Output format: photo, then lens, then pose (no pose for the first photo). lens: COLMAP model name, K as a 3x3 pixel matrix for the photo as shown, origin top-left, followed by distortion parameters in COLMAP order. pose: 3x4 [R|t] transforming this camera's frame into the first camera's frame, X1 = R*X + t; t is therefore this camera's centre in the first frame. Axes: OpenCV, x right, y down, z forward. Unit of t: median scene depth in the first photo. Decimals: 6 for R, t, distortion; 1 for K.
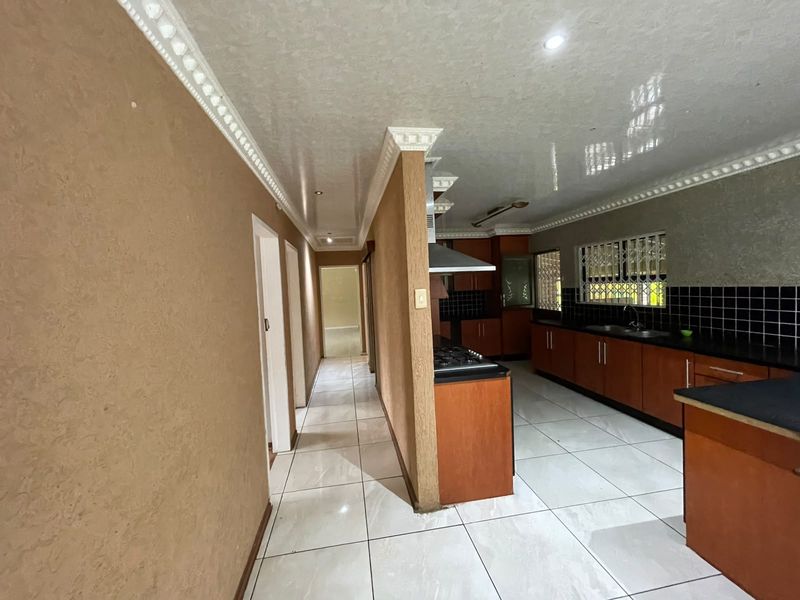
lens RADIAL K [[323.6, 0, 394.6], [0, 323.6, 300.1], [0, 0, 1]] dist [-0.002105, -0.000095]
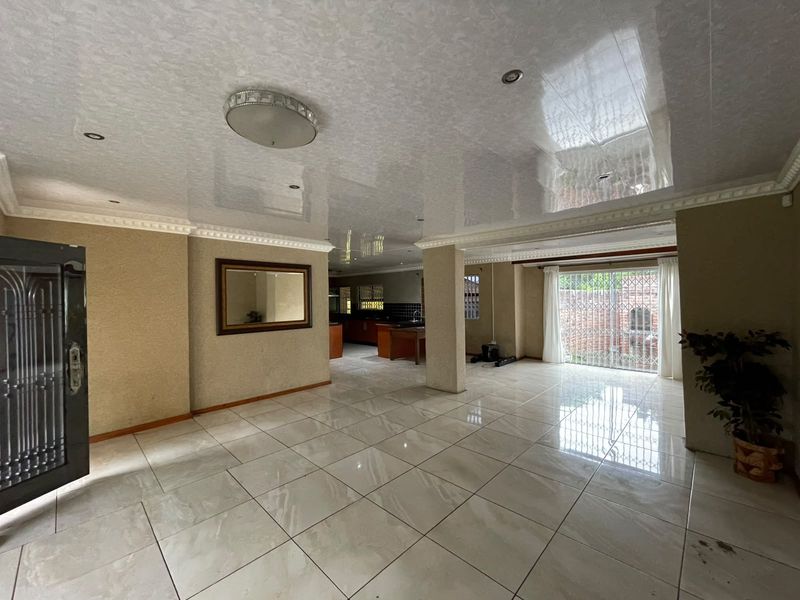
lens RADIAL K [[323.6, 0, 394.6], [0, 323.6, 300.1], [0, 0, 1]] dist [-0.002105, -0.000095]
pose [[0.811637, 0.025195, 0.583619, -0.674555], [0.007674, 0.998523, -0.053779, 0.075817], [-0.584112, 0.048128, 0.810245, -1.218365]]
